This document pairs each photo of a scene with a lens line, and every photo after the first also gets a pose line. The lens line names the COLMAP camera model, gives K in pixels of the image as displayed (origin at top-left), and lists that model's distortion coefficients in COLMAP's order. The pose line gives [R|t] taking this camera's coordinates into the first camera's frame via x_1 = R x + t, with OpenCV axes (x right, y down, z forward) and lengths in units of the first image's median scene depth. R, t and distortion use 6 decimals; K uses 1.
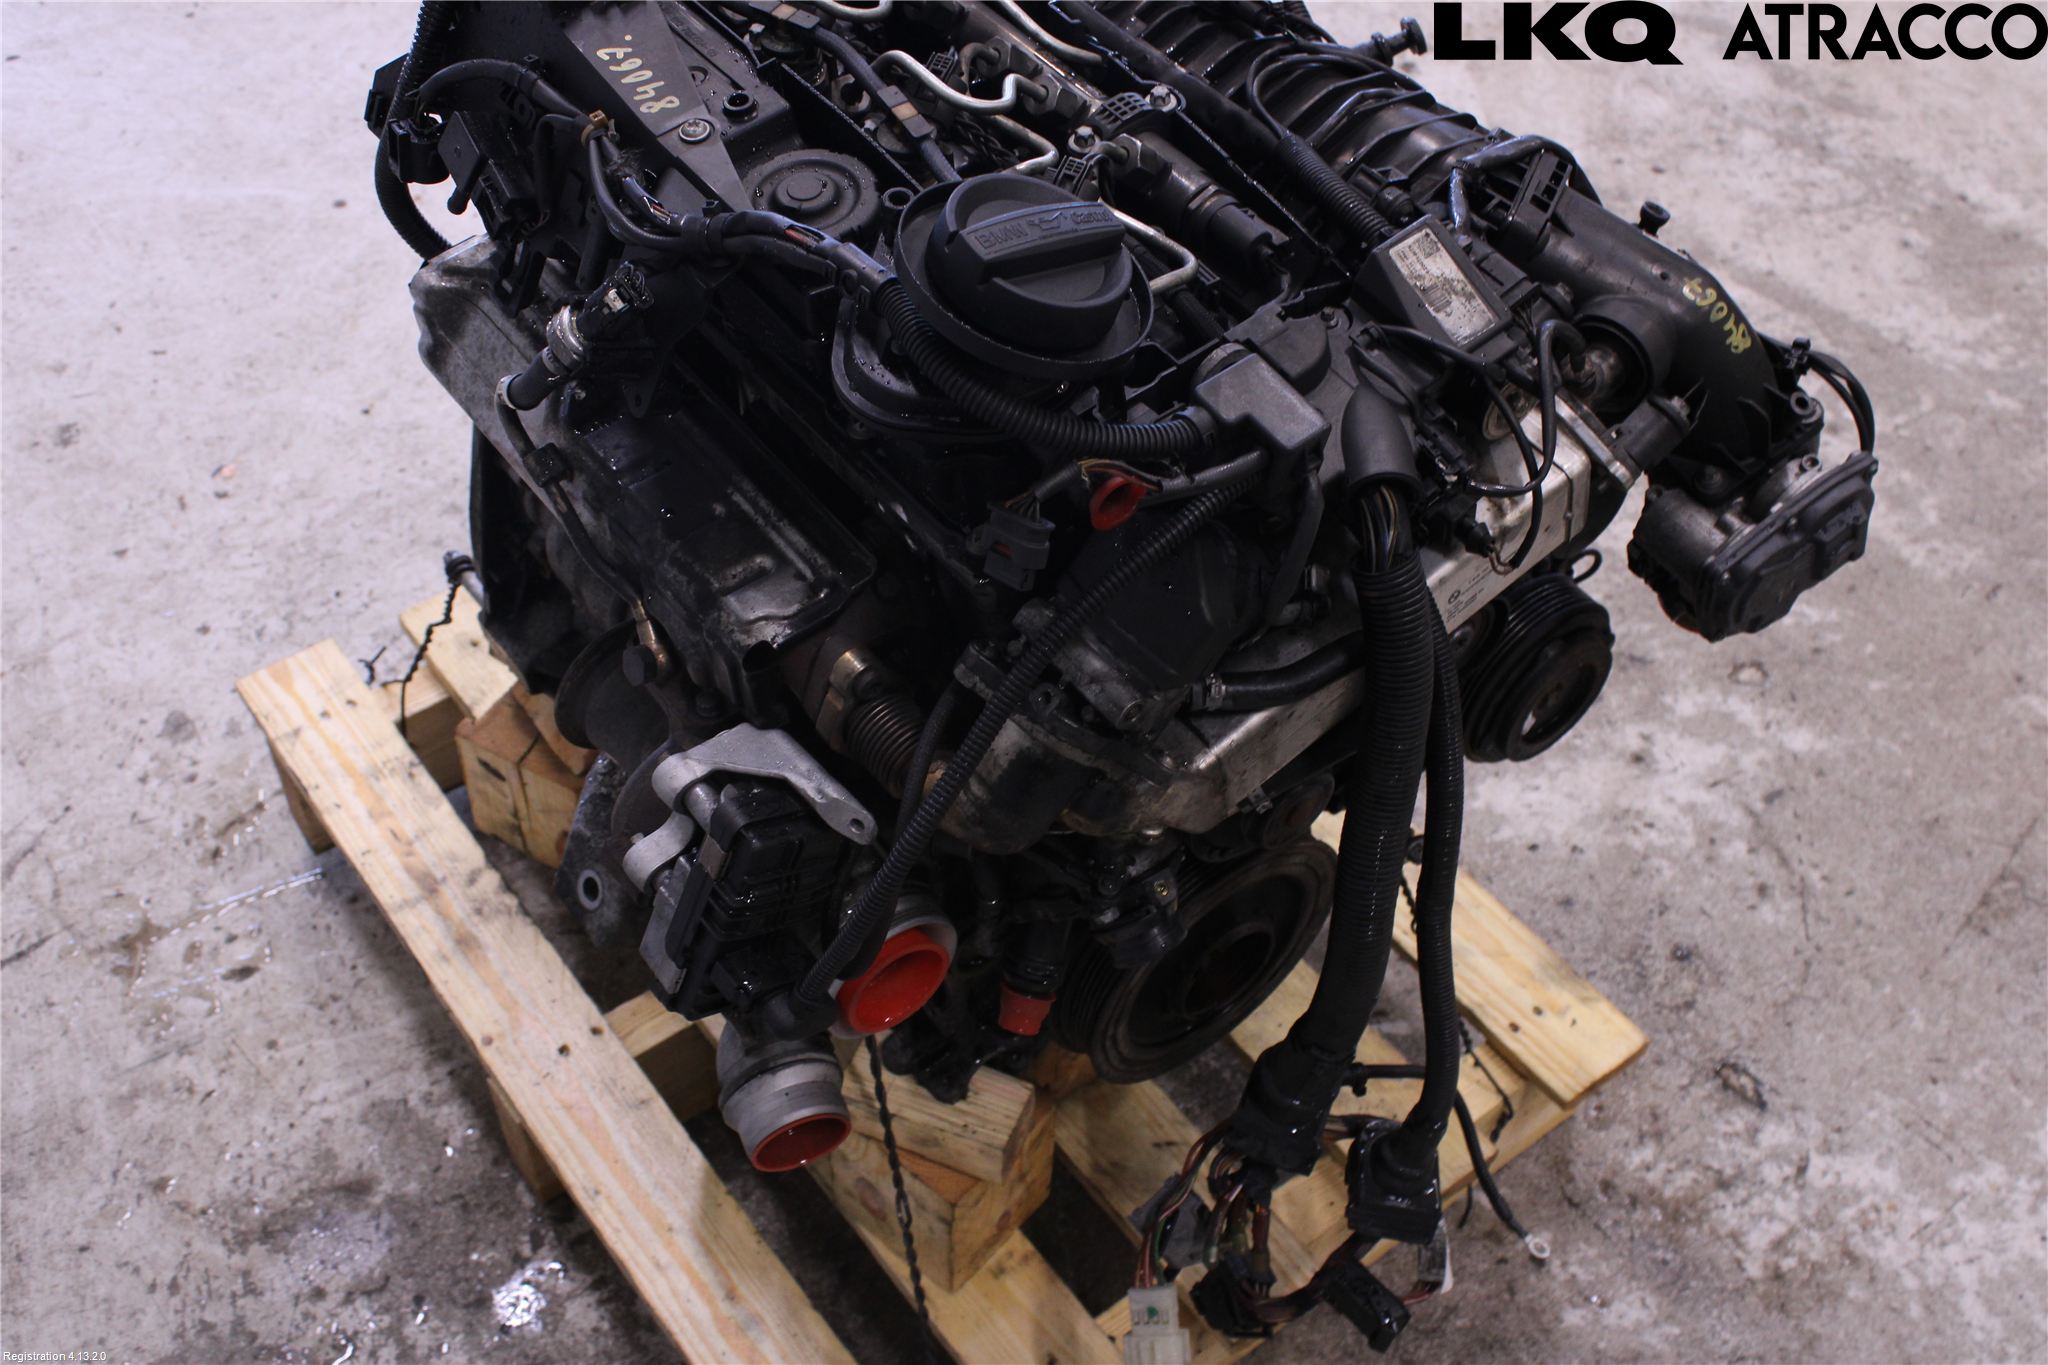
lens RADIAL K [[2292.5, 0, 1024.0], [0, 2292.5, 682.5], [0, 0, 1]] dist [-0.046062, 0.019478]
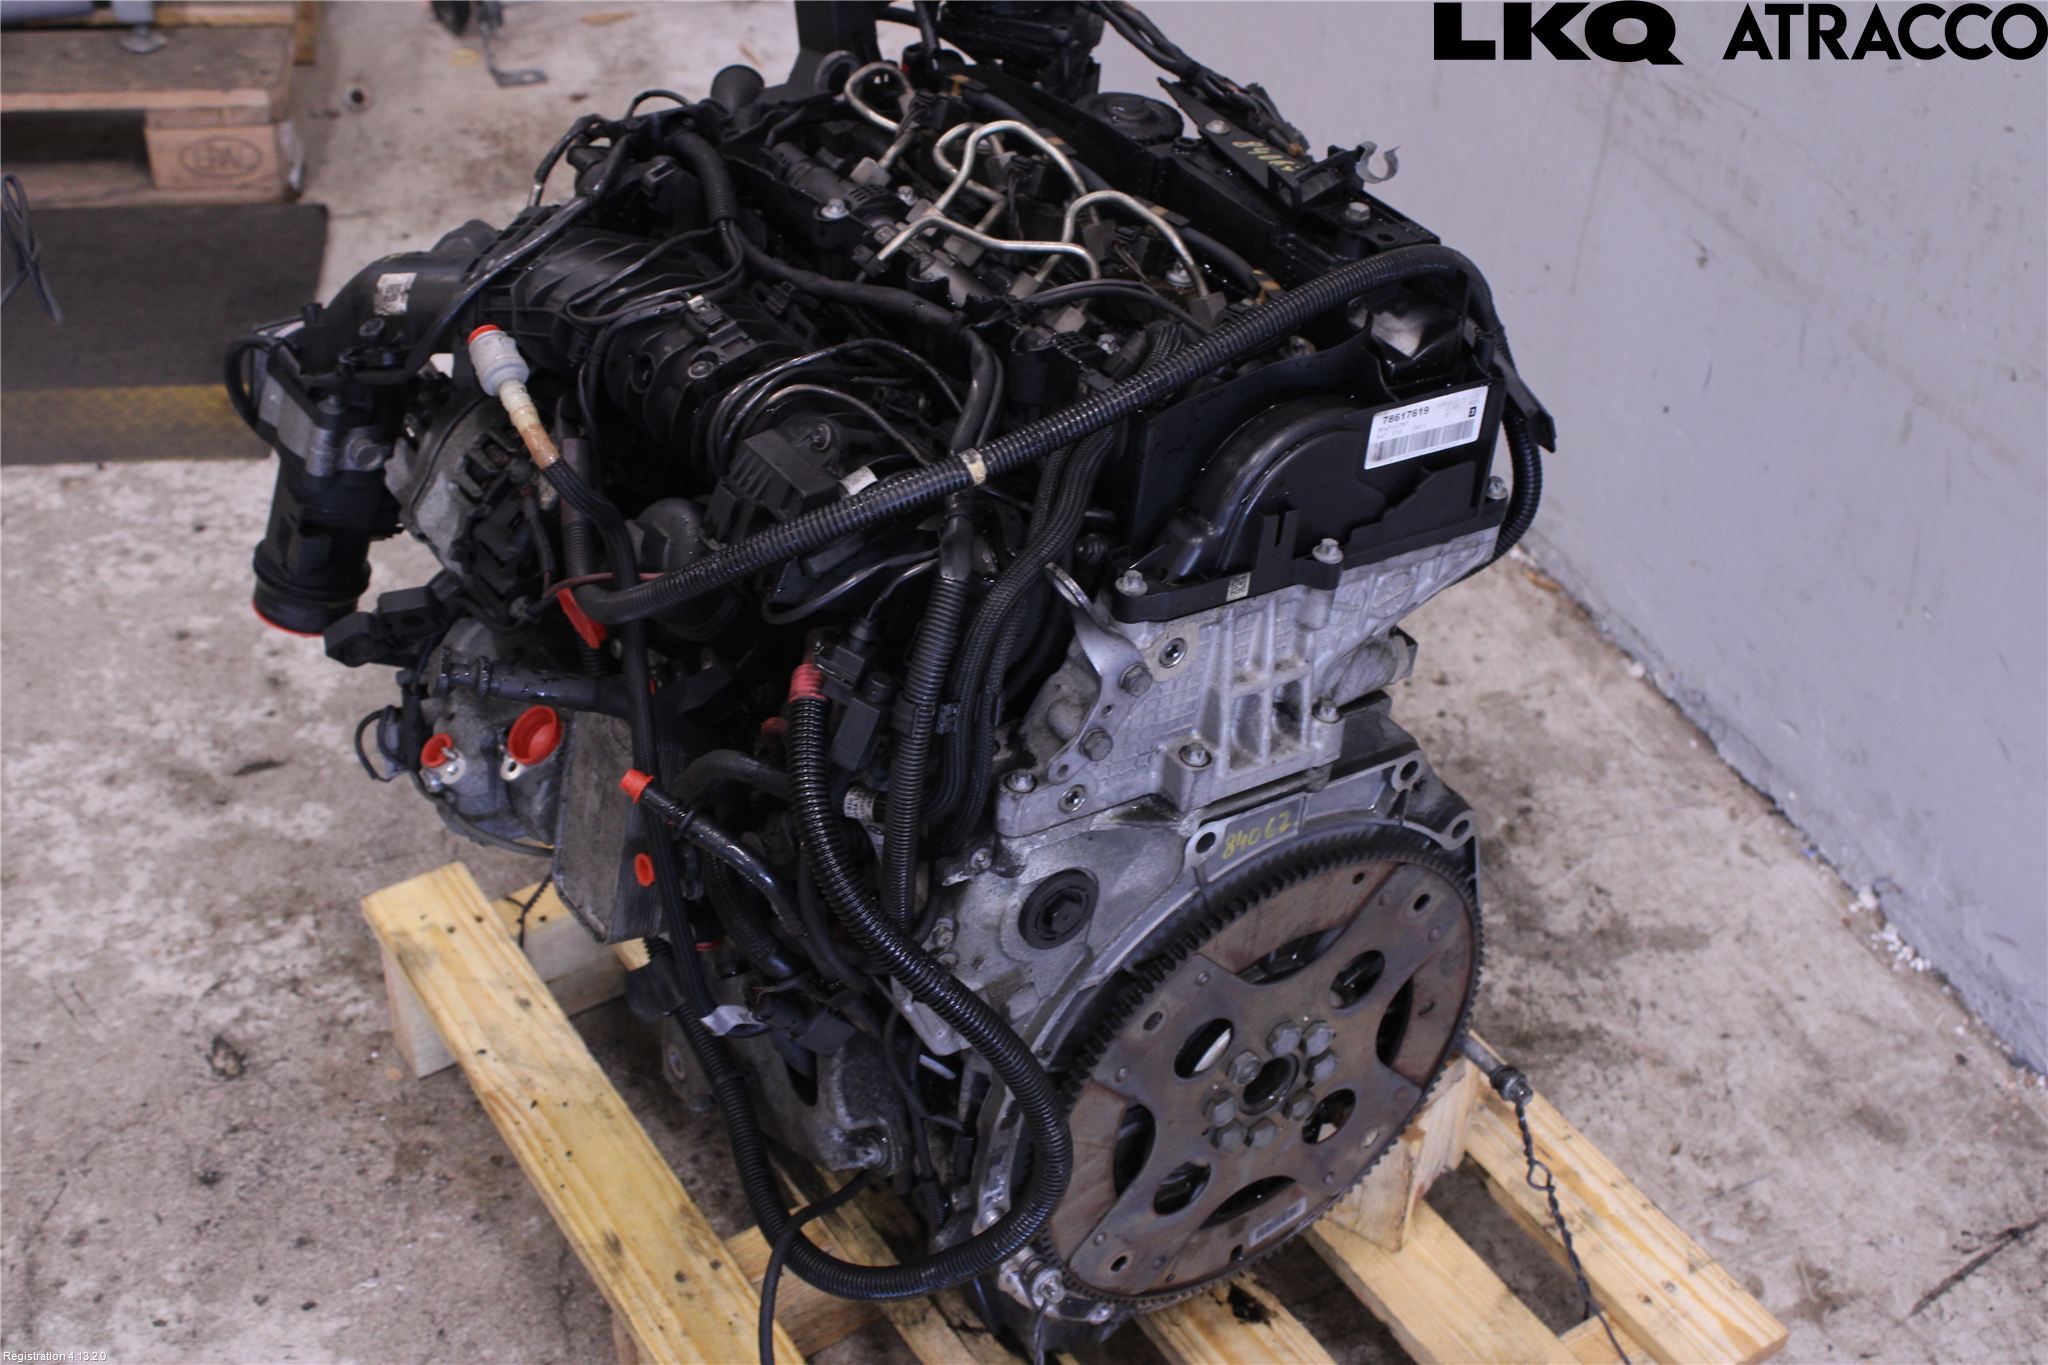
lens RADIAL K [[2665.1, 0, 1069.6], [0, 2665.1, 676.7], [0, 0, 1]] dist [-0.008197, 0.054316]
pose [[-0.996370, -0.083891, -0.014454, -0.039821], [-0.018194, 0.043994, 0.998866, -1.105430], [-0.083160, 0.995503, -0.045361, 0.887144]]
